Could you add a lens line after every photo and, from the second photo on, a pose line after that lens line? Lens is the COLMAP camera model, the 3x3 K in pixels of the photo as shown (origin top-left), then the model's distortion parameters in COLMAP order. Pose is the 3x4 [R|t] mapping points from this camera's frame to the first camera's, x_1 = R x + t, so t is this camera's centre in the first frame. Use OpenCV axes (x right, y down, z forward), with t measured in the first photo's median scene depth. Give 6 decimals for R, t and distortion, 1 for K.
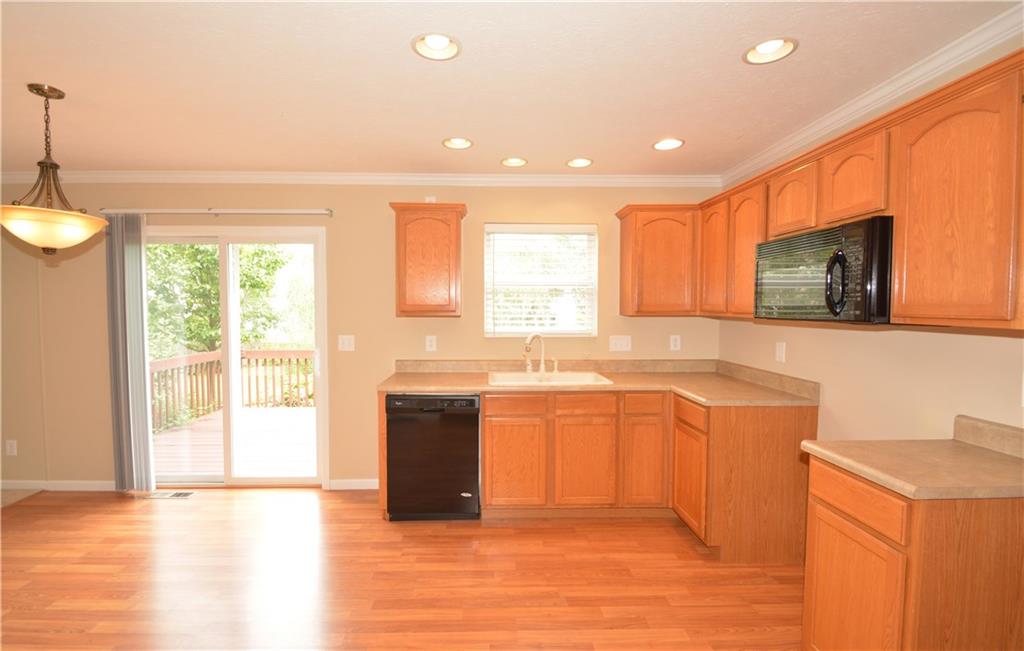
lens RADIAL K [[458.4, 0, 491.6], [0, 458.4, 329.4], [0, 0, 1]] dist [0.002264, -0.000379]
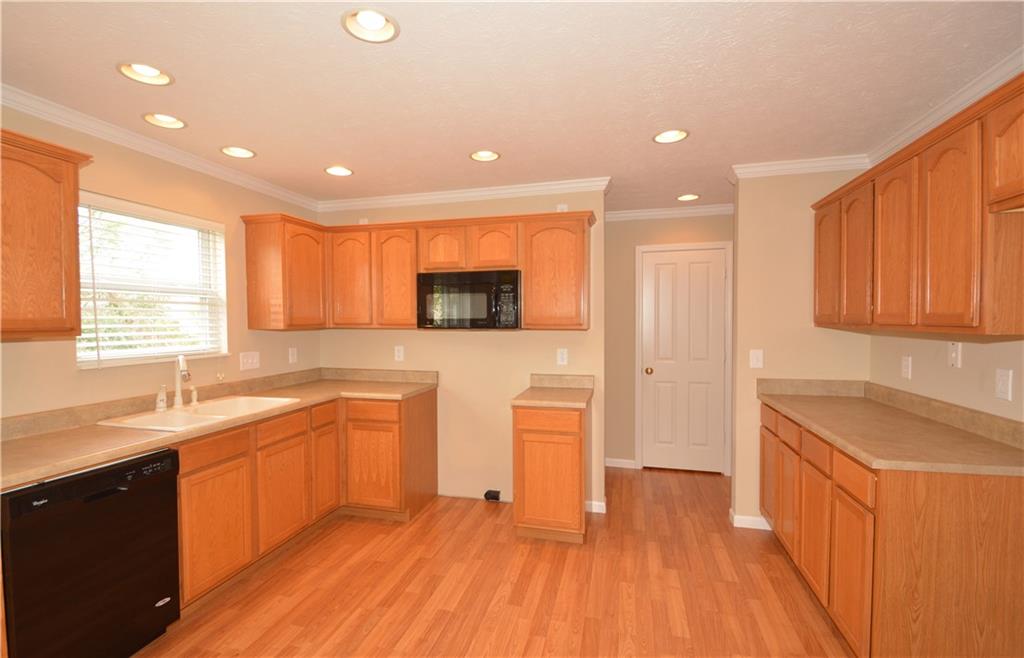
lens RADIAL K [[464.5, 0, 504.3], [0, 464.5, 333.1], [0, 0, 1]] dist [0.005130, -0.000020]
pose [[0.282375, -0.033477, 0.958720, -0.610008], [0.049164, 0.998583, 0.020389, -0.023128], [-0.958043, 0.041377, 0.283621, 0.345417]]
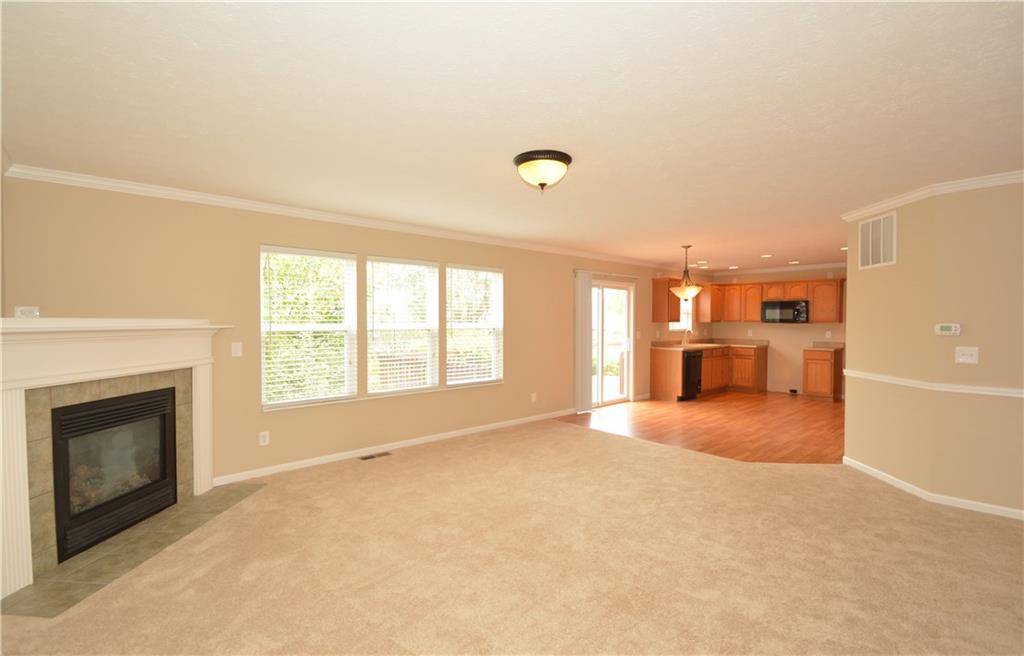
lens RADIAL K [[464.5, 0, 502.1], [0, 464.5, 330.5], [0, 0, 1]] dist [0.005130, -0.000020]
pose [[0.767629, -0.015957, 0.640696, -3.056399], [0.027933, 0.999573, -0.008572, 0.013039], [-0.640285, 0.024477, 0.767747, -0.447485]]
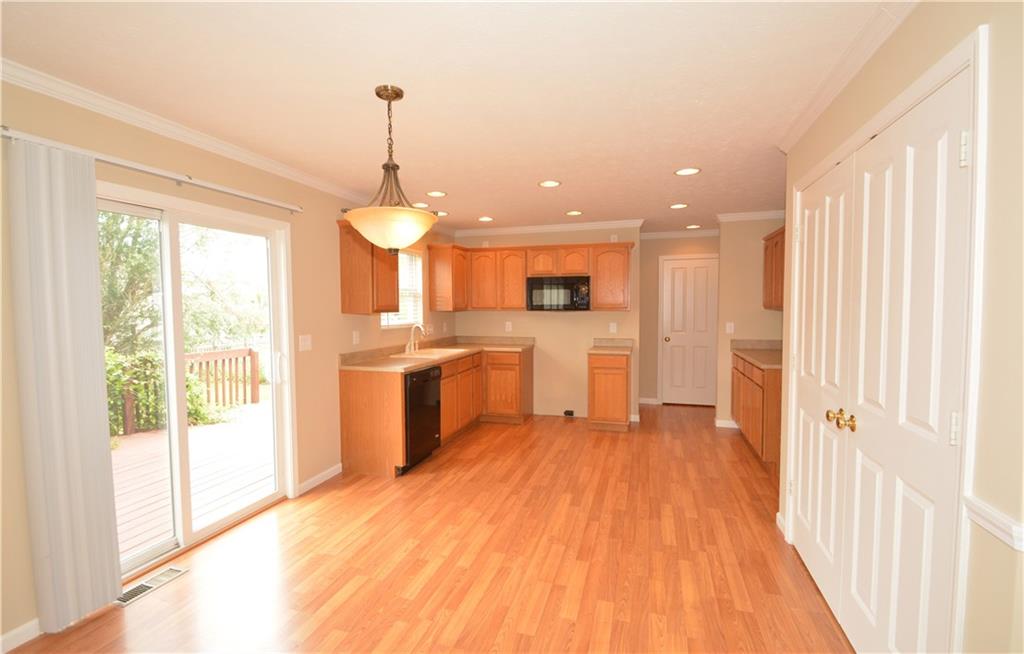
lens RADIAL K [[464.5, 0, 509.8], [0, 464.5, 330.8], [0, 0, 1]] dist [0.005130, -0.000020]
pose [[0.314798, -0.056770, 0.947459, -1.496720], [0.050025, 0.997815, 0.043167, -0.024424], [-0.947840, 0.033808, 0.316950, 0.336745]]
